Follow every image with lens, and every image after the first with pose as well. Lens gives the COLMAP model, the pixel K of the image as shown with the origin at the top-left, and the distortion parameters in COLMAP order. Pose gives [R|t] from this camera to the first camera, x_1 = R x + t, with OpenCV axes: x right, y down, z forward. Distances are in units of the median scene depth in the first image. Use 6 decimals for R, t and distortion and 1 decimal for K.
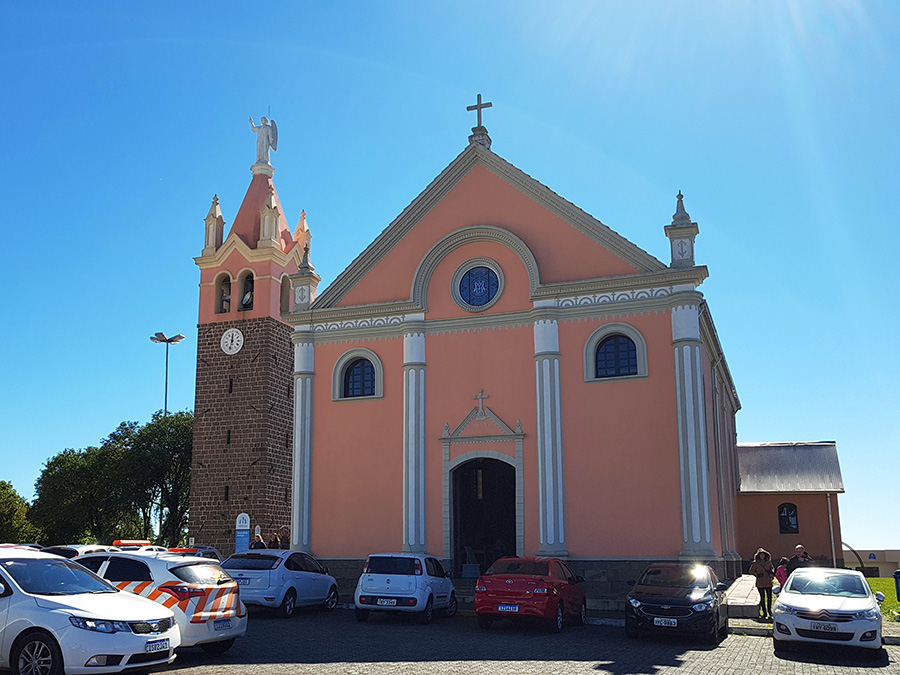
lens RADIAL K [[918.8, 0, 450.0], [0, 918.8, 337.5], [0, 0, 1]] dist [0.023081, 0.022684]
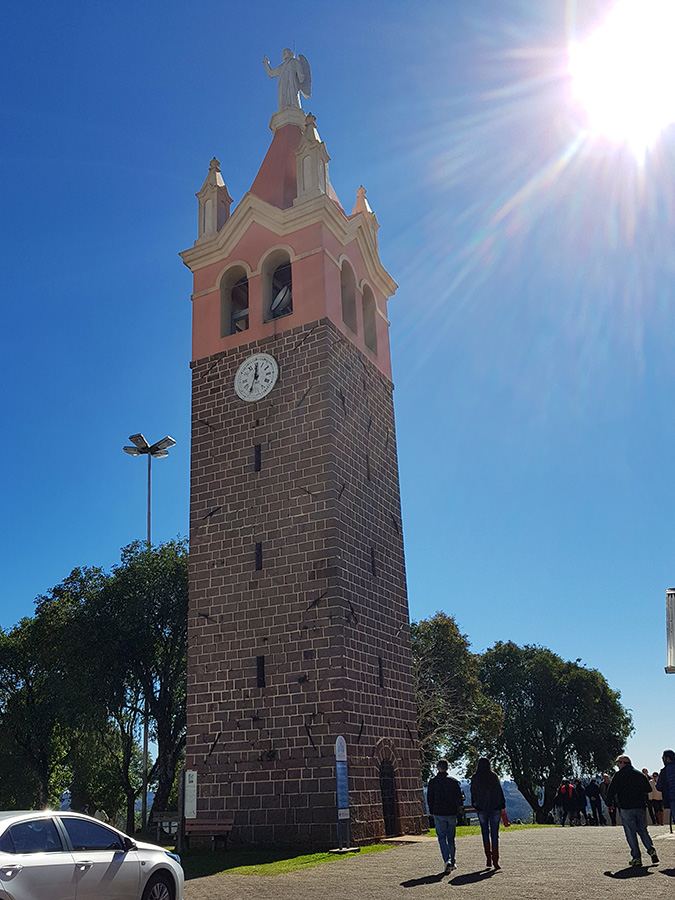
lens RADIAL K [[918.8, 0, 337.5], [0, 918.8, 450.0], [0, 0, 1]] dist [0.023081, 0.022684]
pose [[0.991008, -0.067560, -0.115493, -0.132809], [0.053818, 0.991528, -0.118219, 0.107867], [0.122502, 0.110940, 0.986248, 0.493936]]
